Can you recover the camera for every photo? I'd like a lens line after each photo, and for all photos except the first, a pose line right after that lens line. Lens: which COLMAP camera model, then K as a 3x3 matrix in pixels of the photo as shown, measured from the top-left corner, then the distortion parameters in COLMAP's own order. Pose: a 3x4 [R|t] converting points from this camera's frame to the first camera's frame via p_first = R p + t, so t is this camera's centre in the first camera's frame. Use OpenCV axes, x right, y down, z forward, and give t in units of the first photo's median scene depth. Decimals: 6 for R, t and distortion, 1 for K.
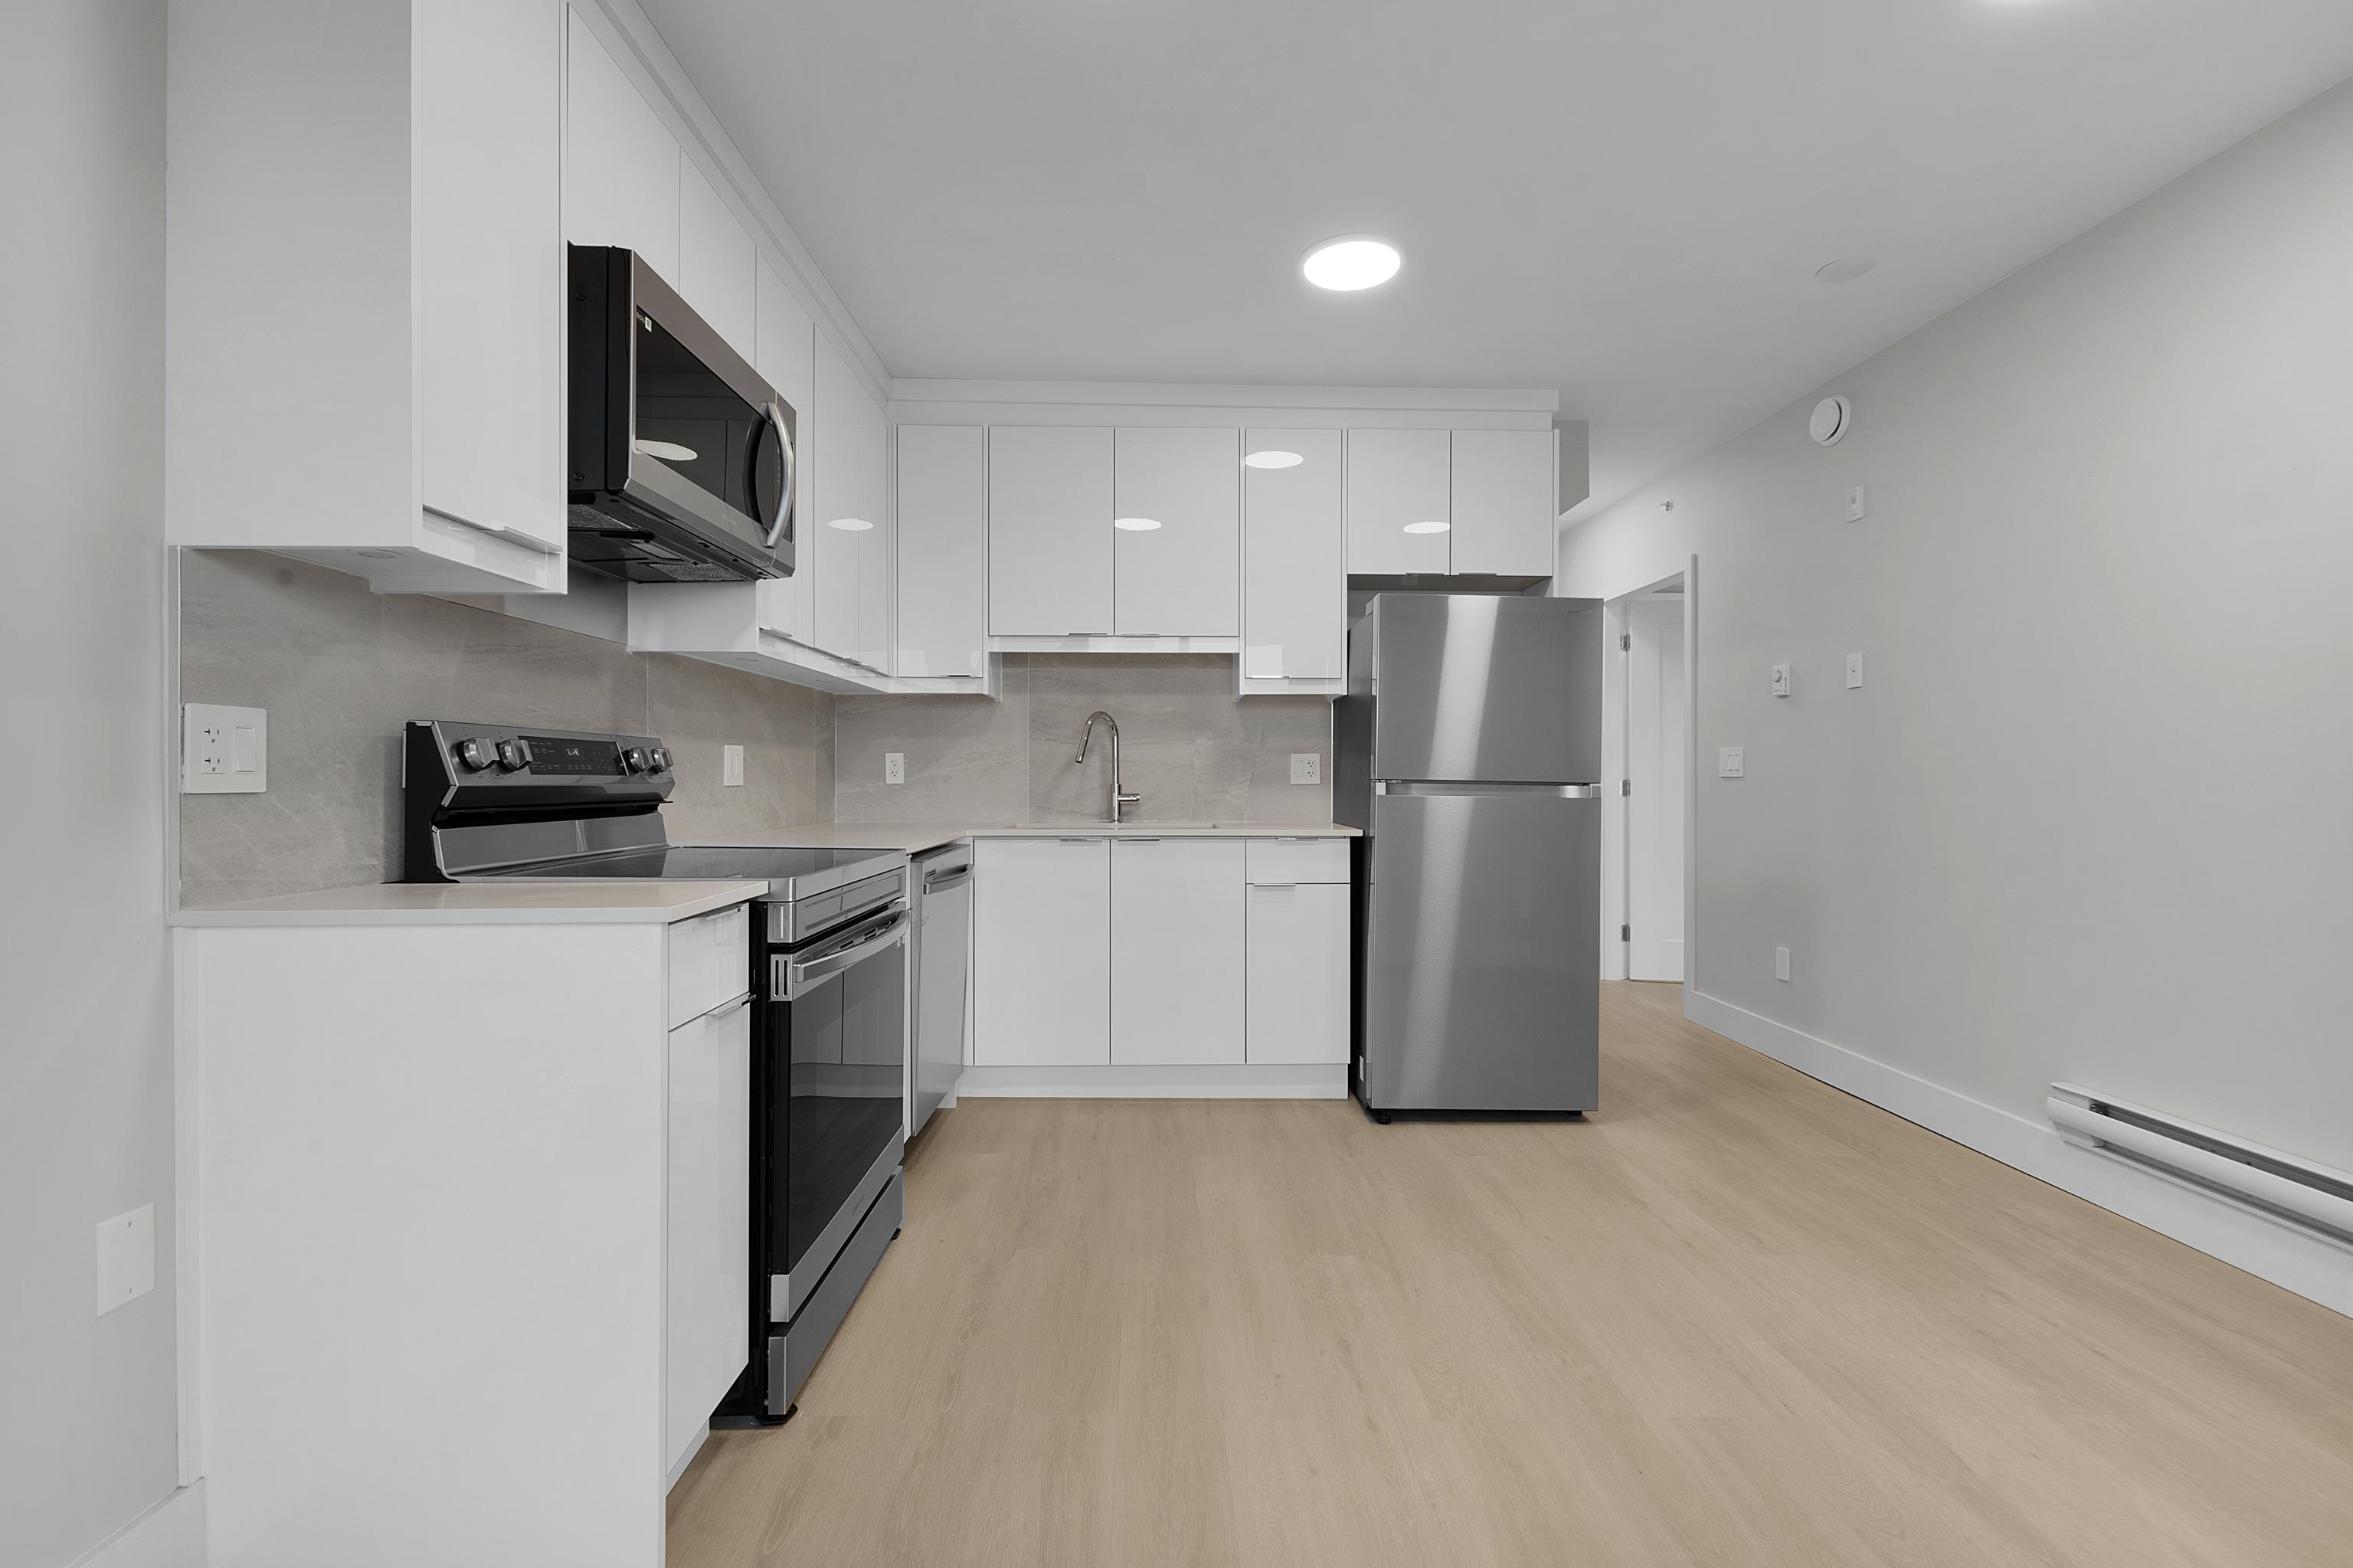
lens RADIAL K [[1024.8, 0, 1180.9], [0, 1024.8, 778.4], [0, 0, 1]] dist [0.018254, 0.000214]
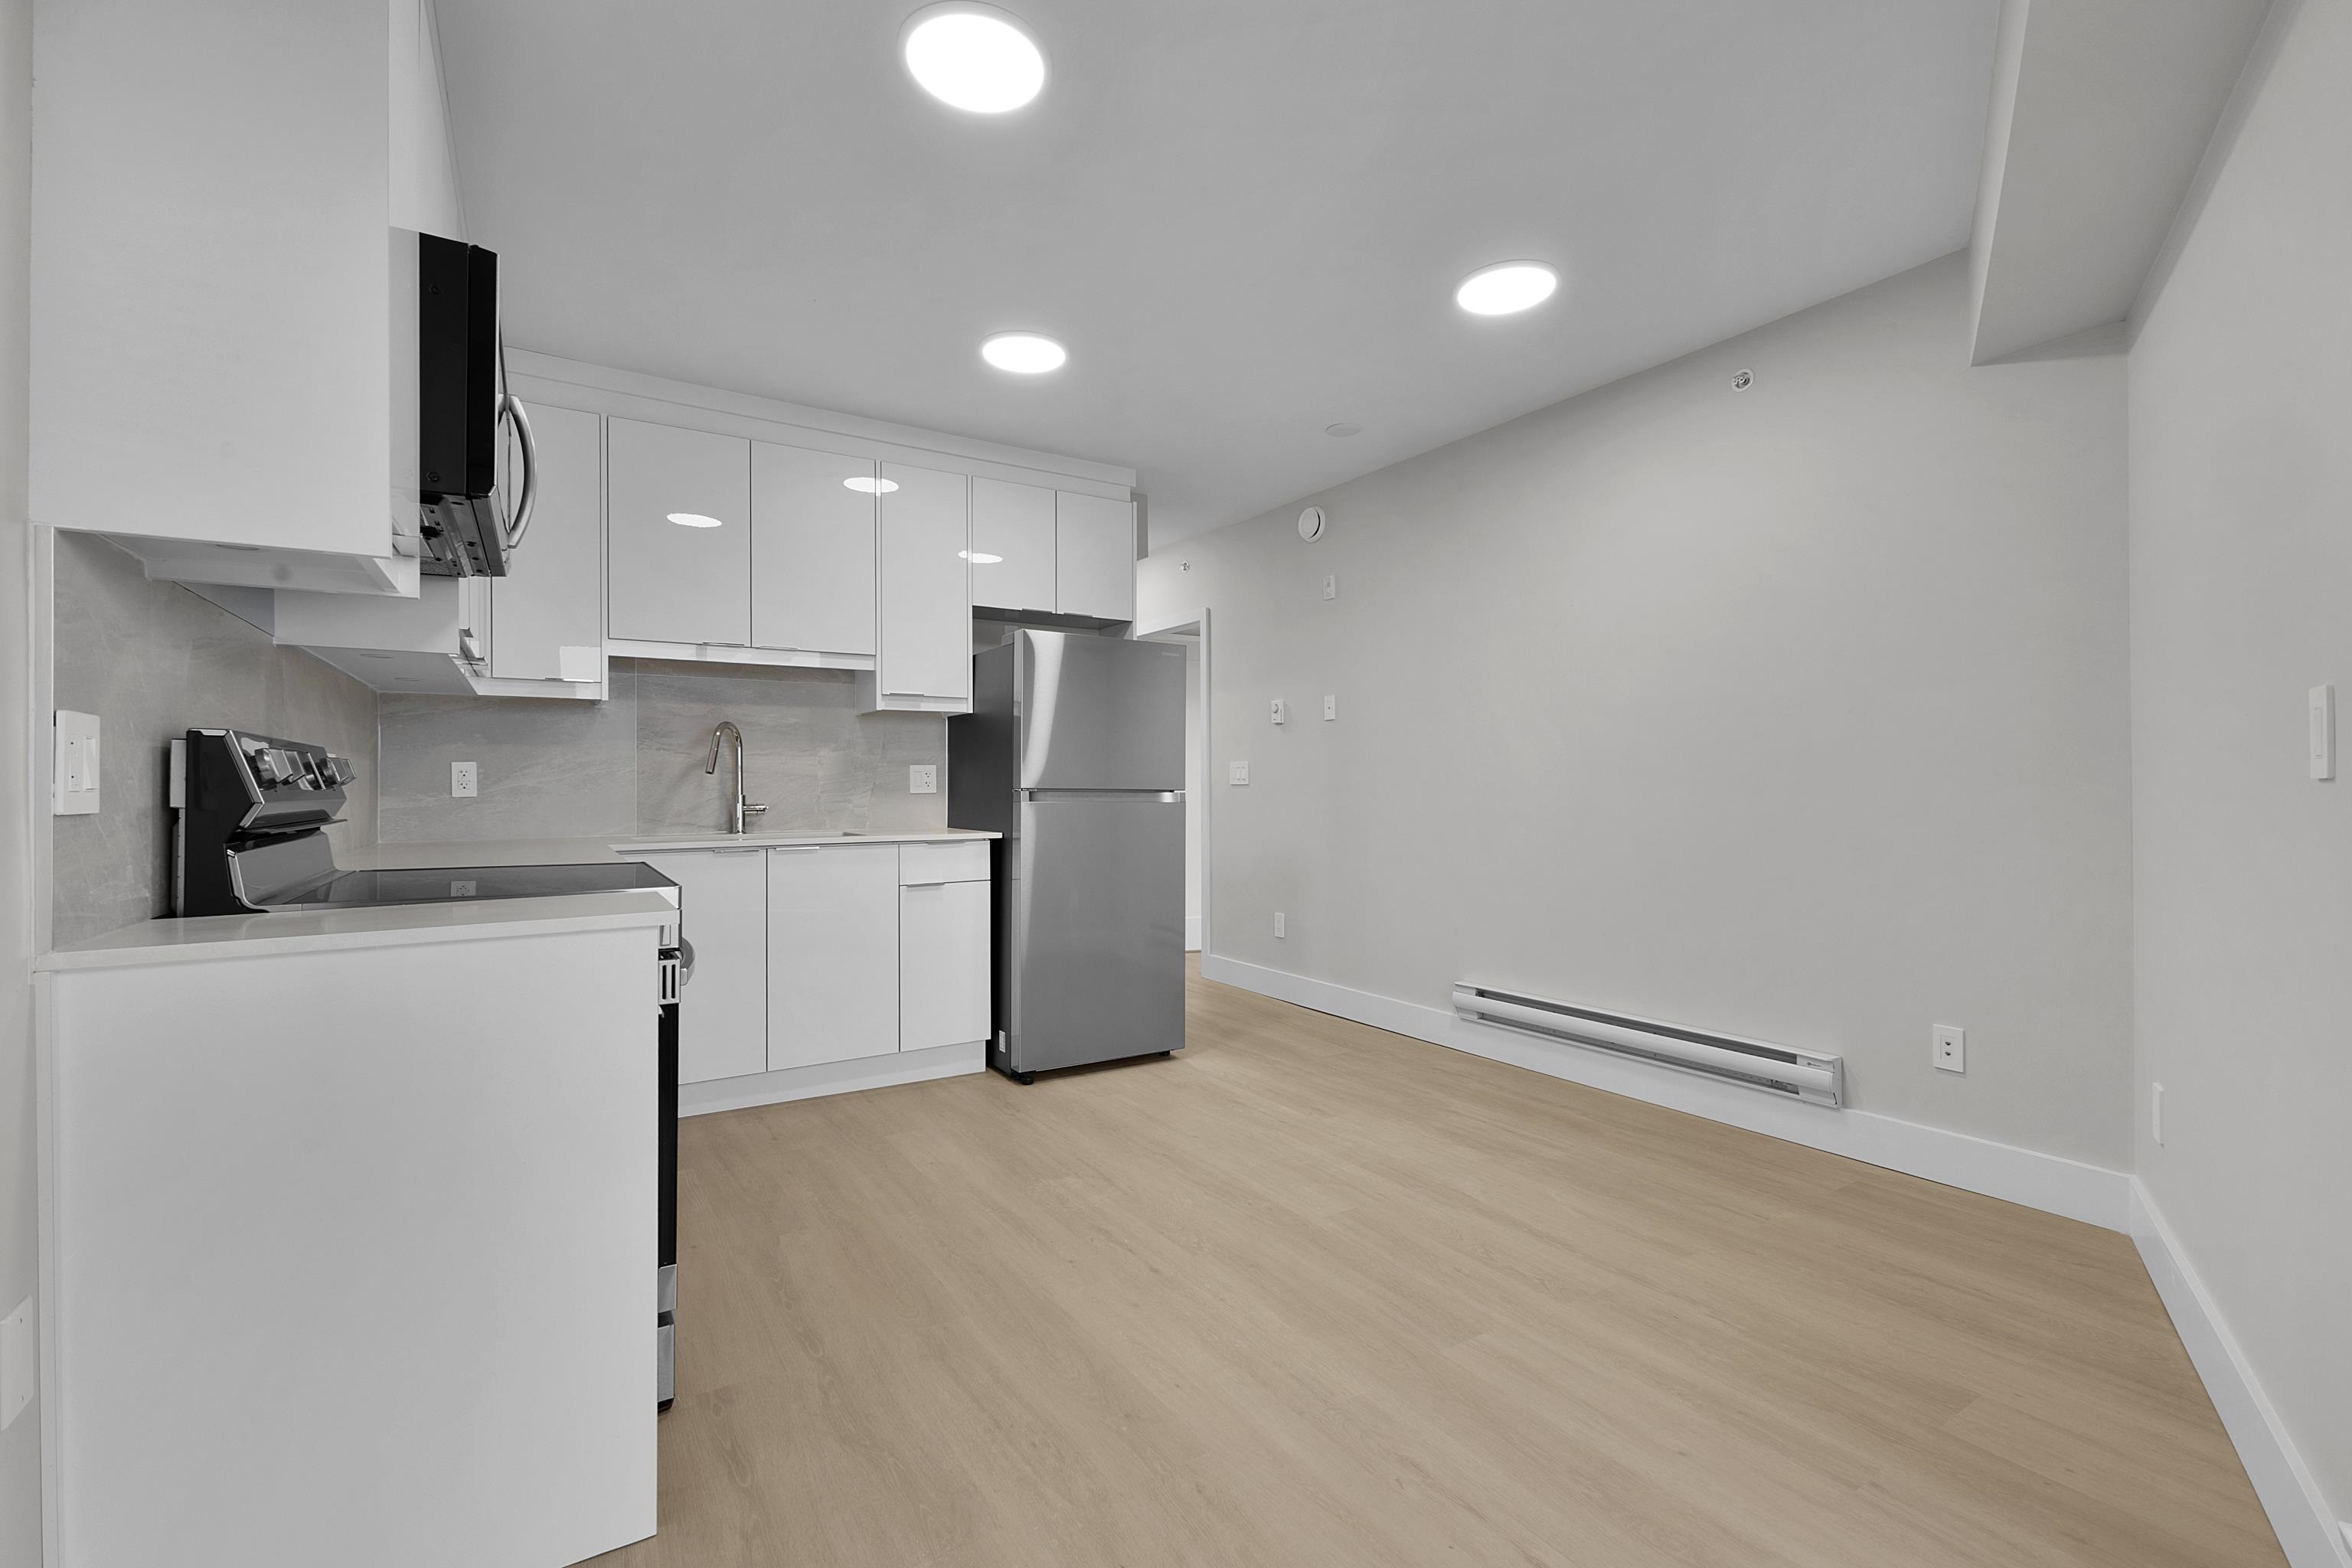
lens RADIAL K [[1024.3, 0, 1180.4], [0, 1024.3, 778.4], [0, 0, 1]] dist [0.018254, 0.000214]
pose [[0.860142, -0.001771, 0.510051, -0.214217], [0.005737, 0.999964, -0.006203, -0.001883], [-0.510022, 0.008261, 0.860122, -0.077955]]
